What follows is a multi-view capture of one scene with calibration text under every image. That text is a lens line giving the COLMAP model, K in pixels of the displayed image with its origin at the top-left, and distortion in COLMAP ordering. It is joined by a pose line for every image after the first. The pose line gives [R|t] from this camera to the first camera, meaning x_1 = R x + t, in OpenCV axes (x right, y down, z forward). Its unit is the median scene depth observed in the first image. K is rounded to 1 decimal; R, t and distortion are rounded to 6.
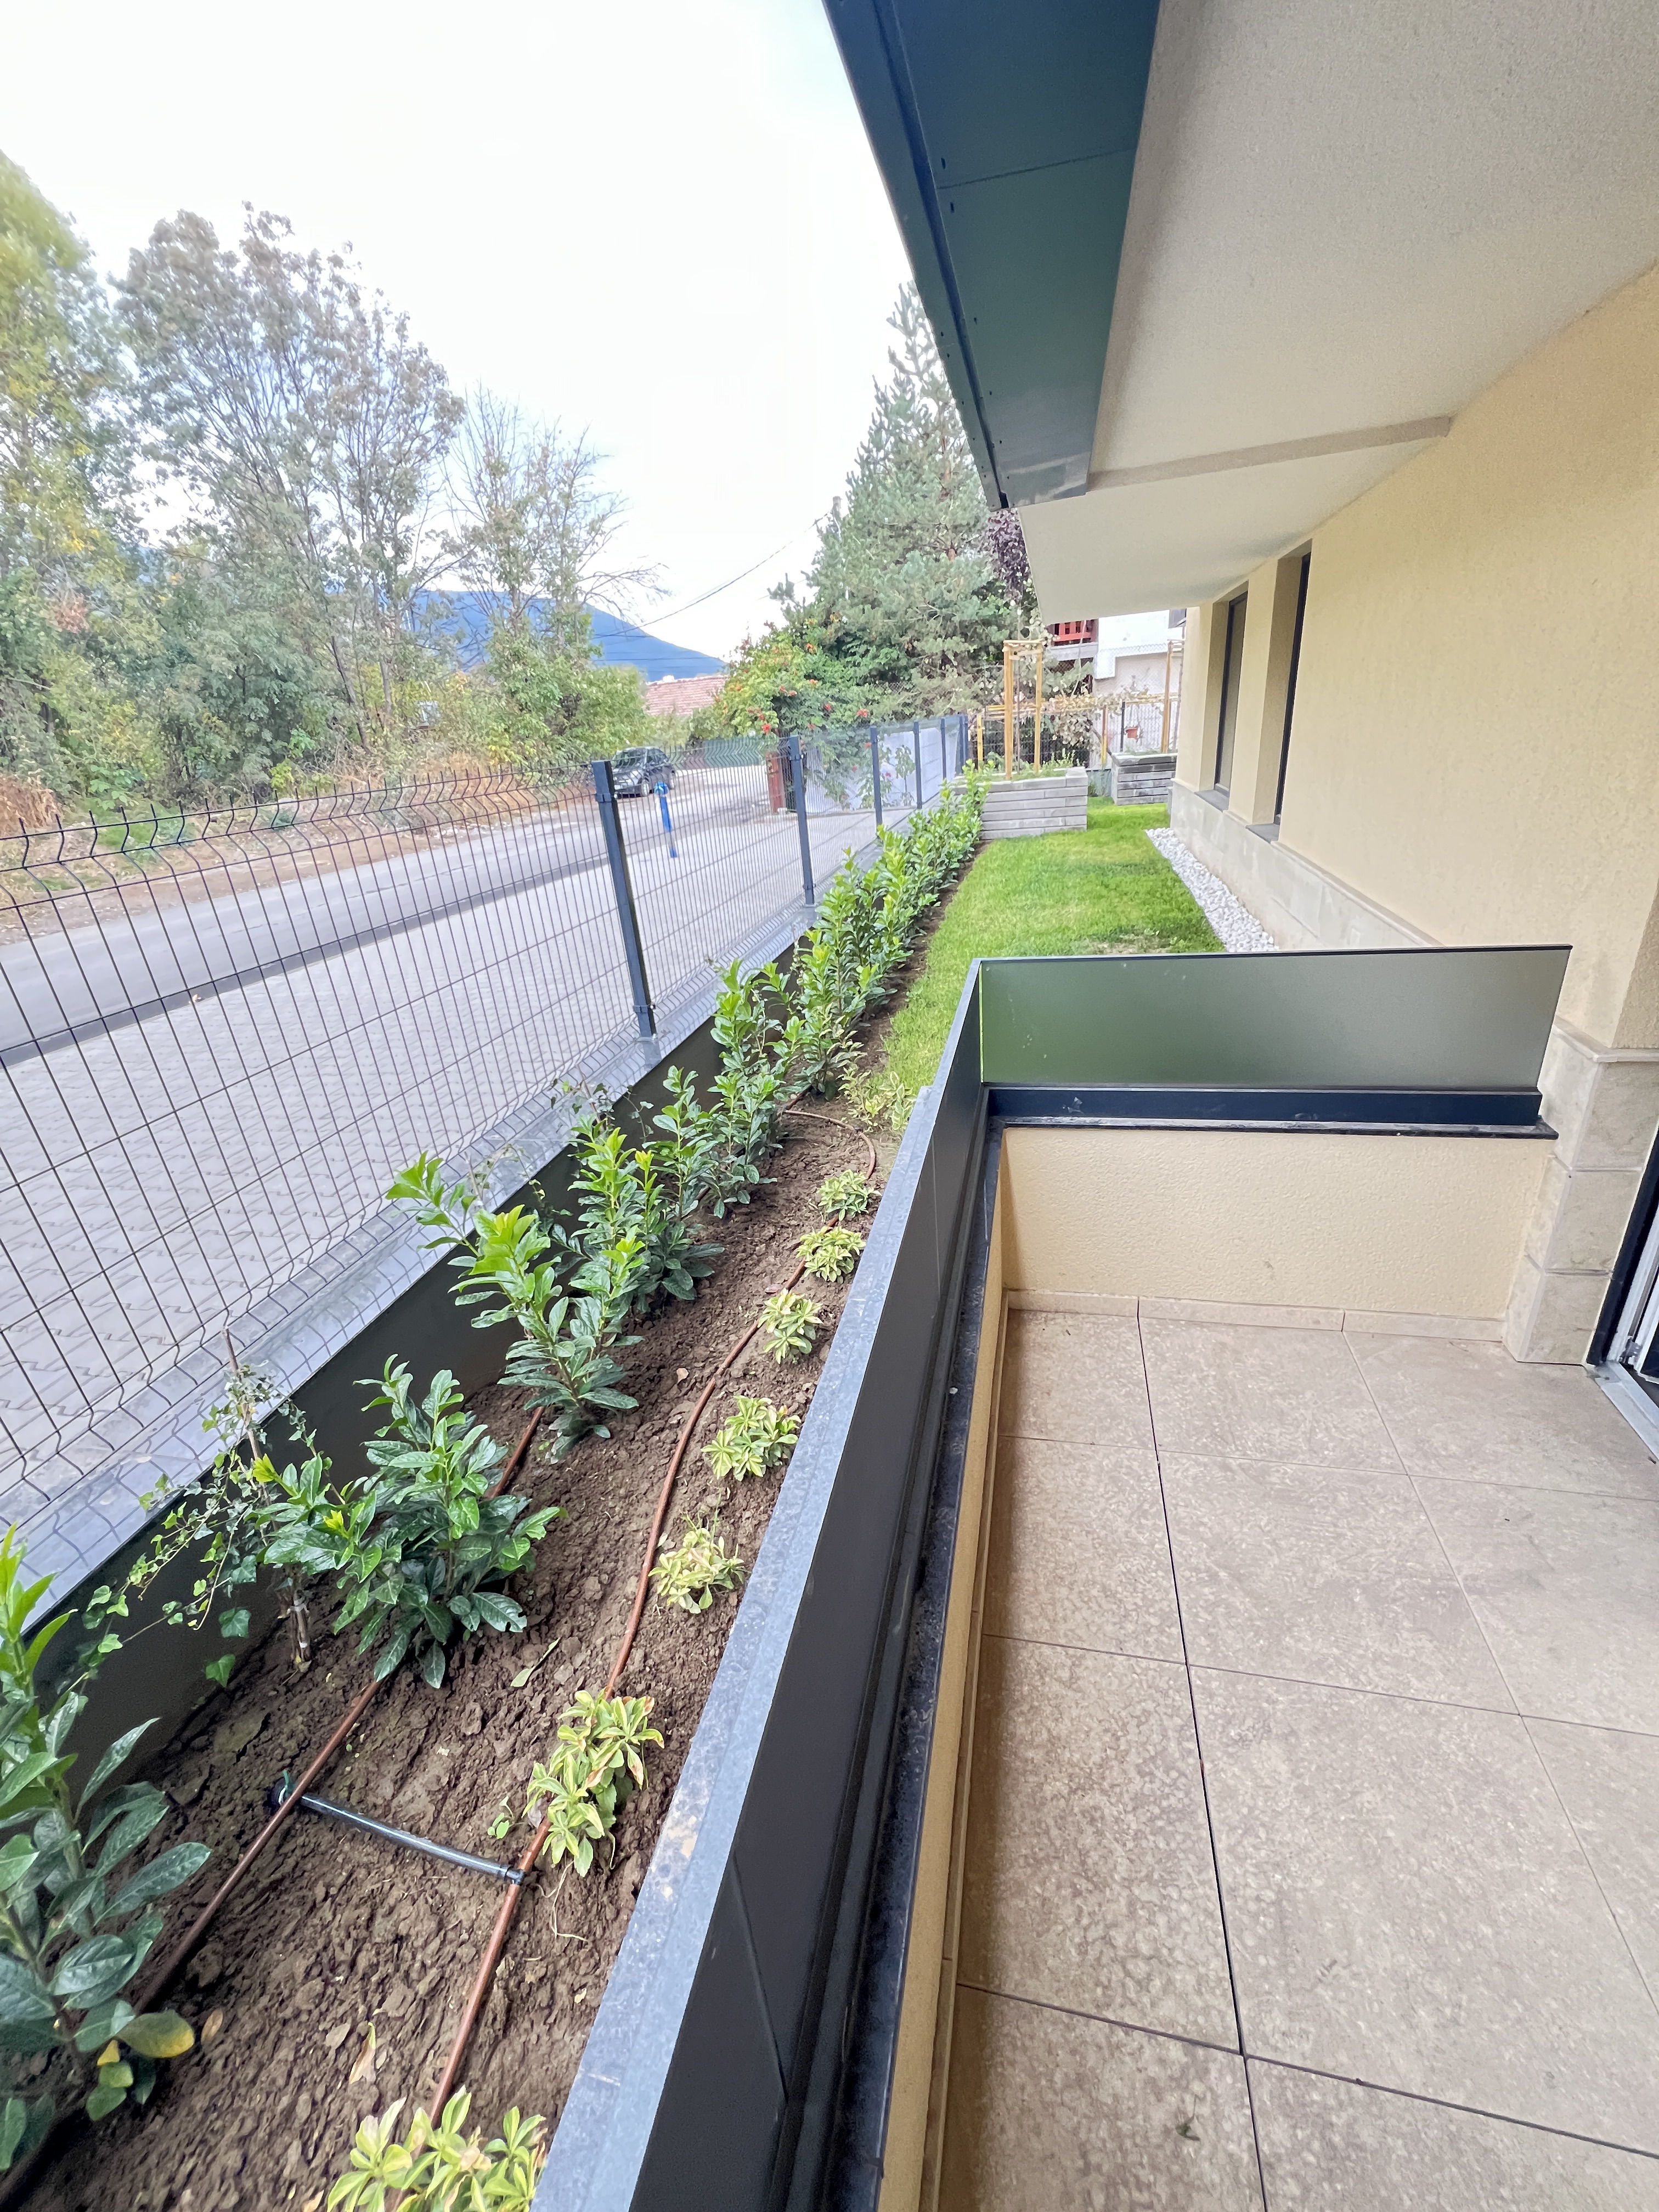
lens RADIAL K [[884.2, 0, 829.5], [0, 884.2, 1106.0], [0, 0, 1]] dist [-0.000616, -0.000124]
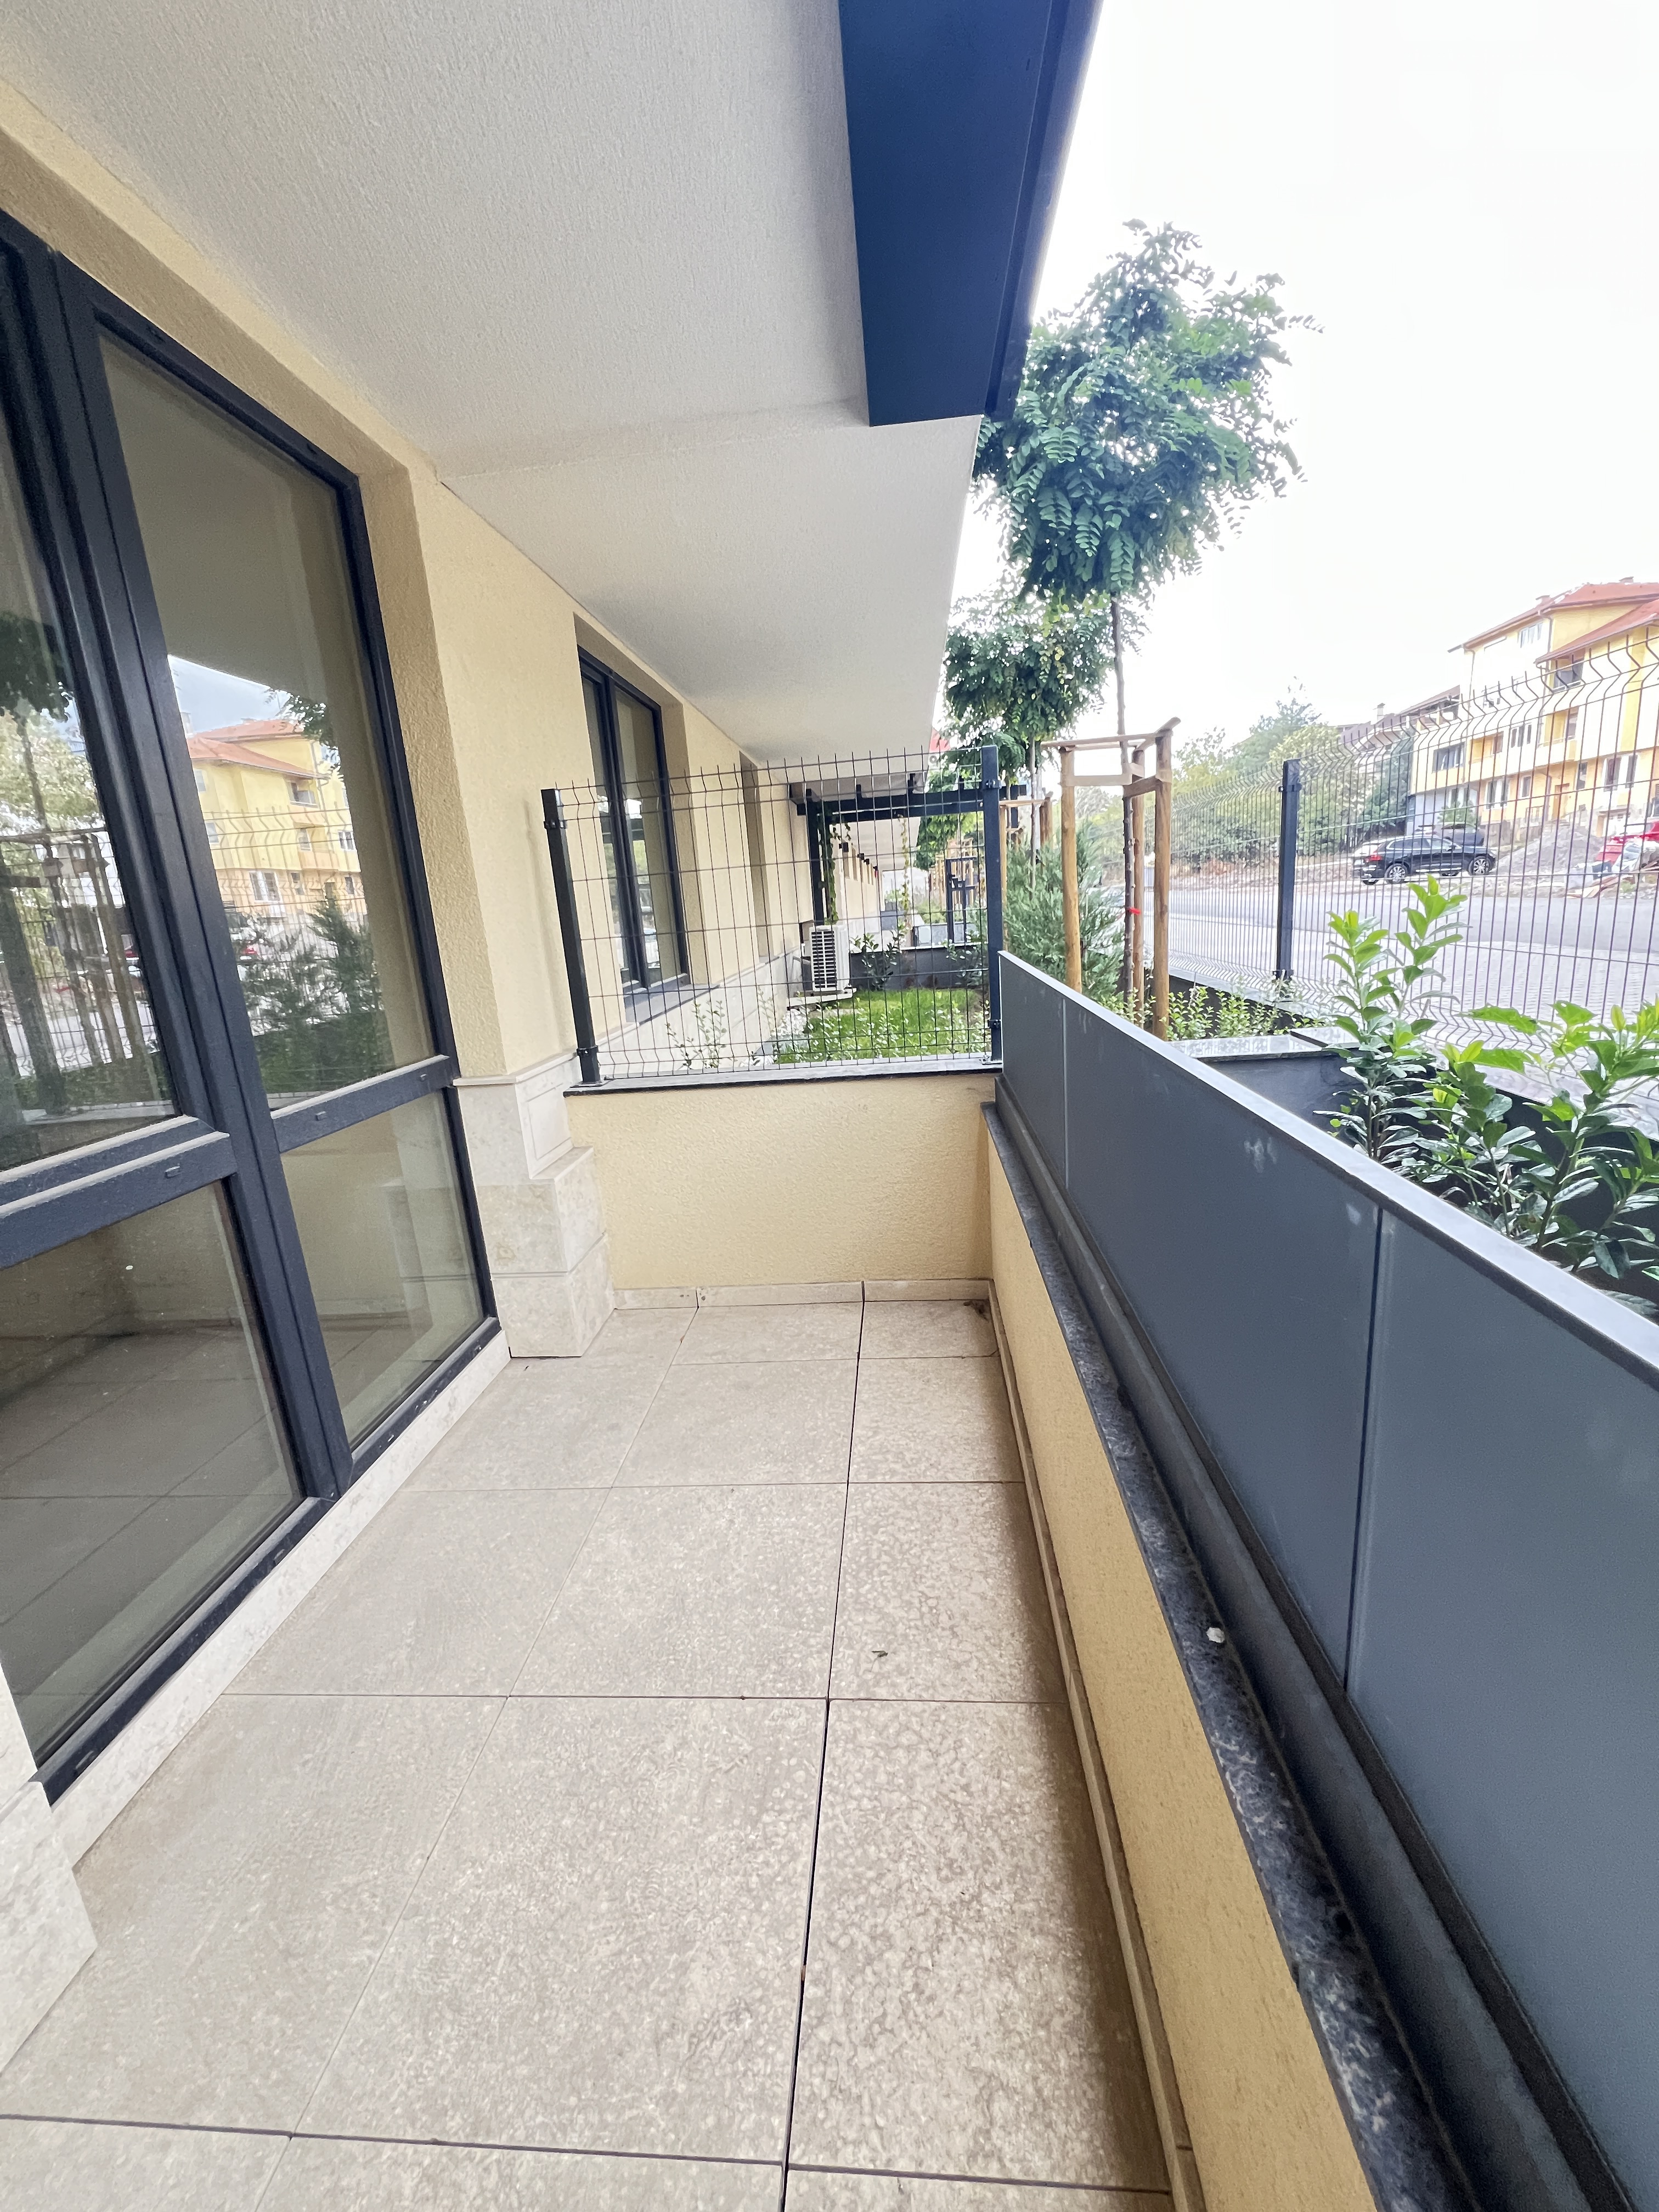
lens RADIAL K [[884.2, 0, 829.5], [0, 884.2, 1106.0], [0, 0, 1]] dist [-0.000616, -0.000124]
pose [[-0.977578, 0.182434, -0.105161, 0.365867], [0.084253, 0.796559, 0.598661, -0.247163], [0.192983, 0.576378, -0.794069, 1.225586]]
